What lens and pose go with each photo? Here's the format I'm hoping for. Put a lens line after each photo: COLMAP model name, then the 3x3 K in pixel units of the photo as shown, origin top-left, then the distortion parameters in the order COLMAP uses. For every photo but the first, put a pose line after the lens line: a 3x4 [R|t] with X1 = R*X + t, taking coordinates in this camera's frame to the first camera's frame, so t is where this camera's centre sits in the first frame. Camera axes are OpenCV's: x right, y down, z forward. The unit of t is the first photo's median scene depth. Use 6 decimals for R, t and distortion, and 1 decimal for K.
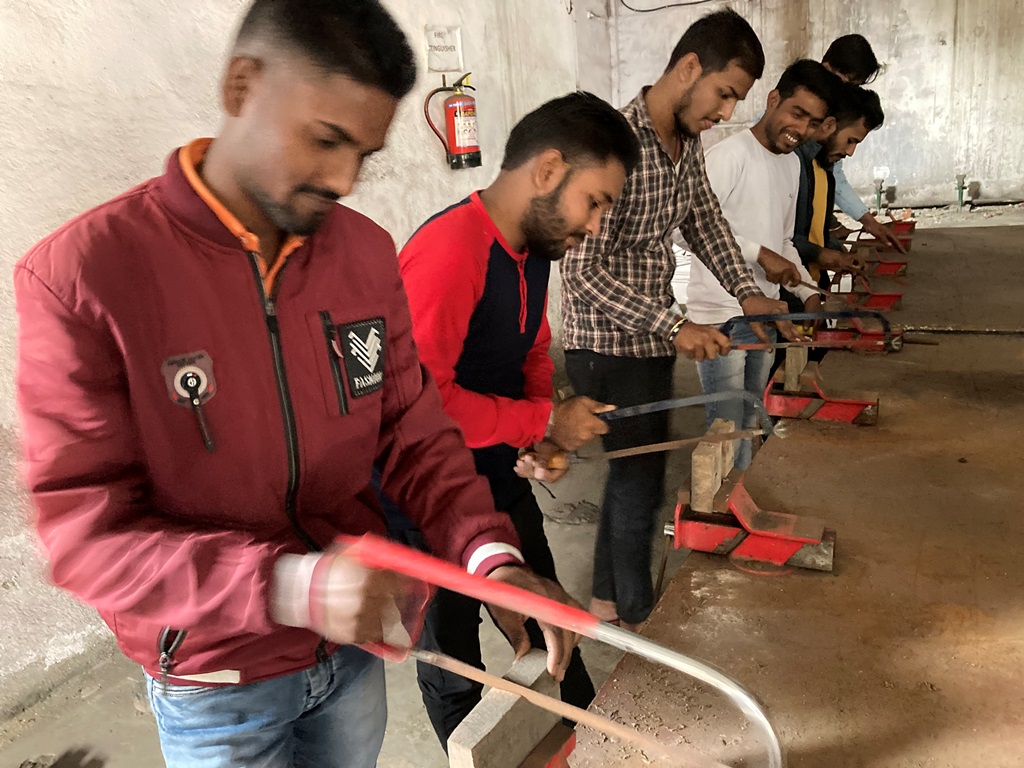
lens RADIAL K [[844.8, 0, 504.7], [0, 844.8, 377.7], [0, 0, 1]] dist [0.055098, -0.063698]
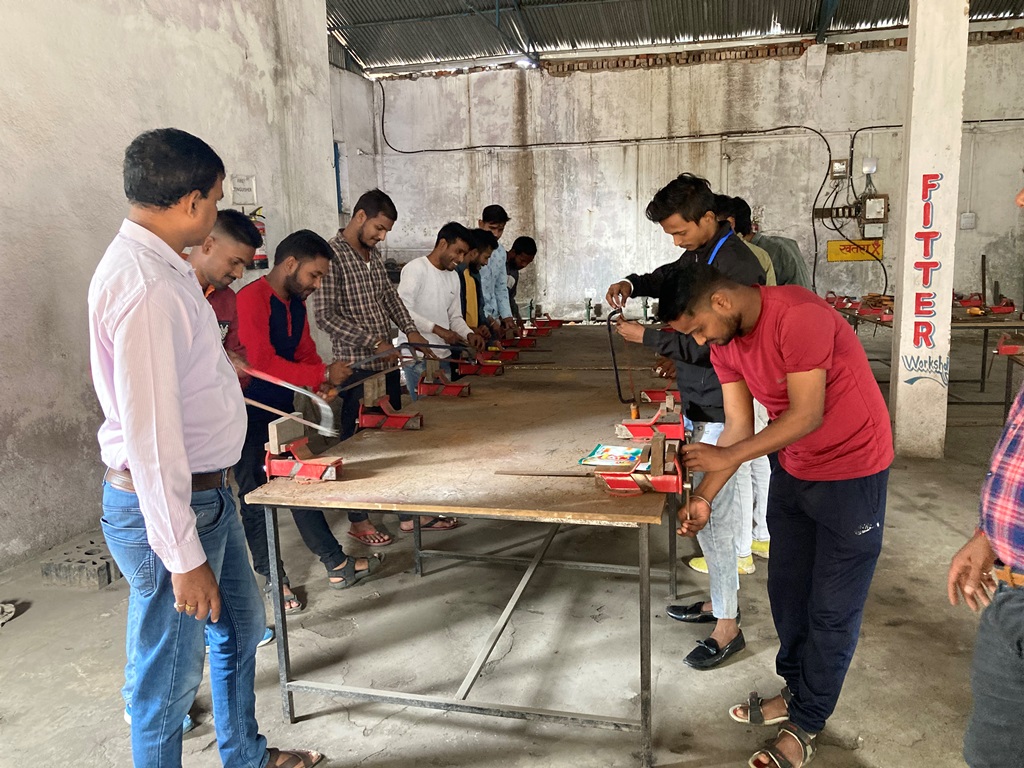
lens RADIAL K [[844.8, 0, 504.7], [0, 844.8, 377.7], [0, 0, 1]] dist [0.055098, -0.063698]
pose [[0.966491, 0.017730, 0.256086, -0.001832], [0.015405, 0.991808, -0.126809, 0.044093], [-0.256236, 0.126505, 0.958300, -0.164335]]
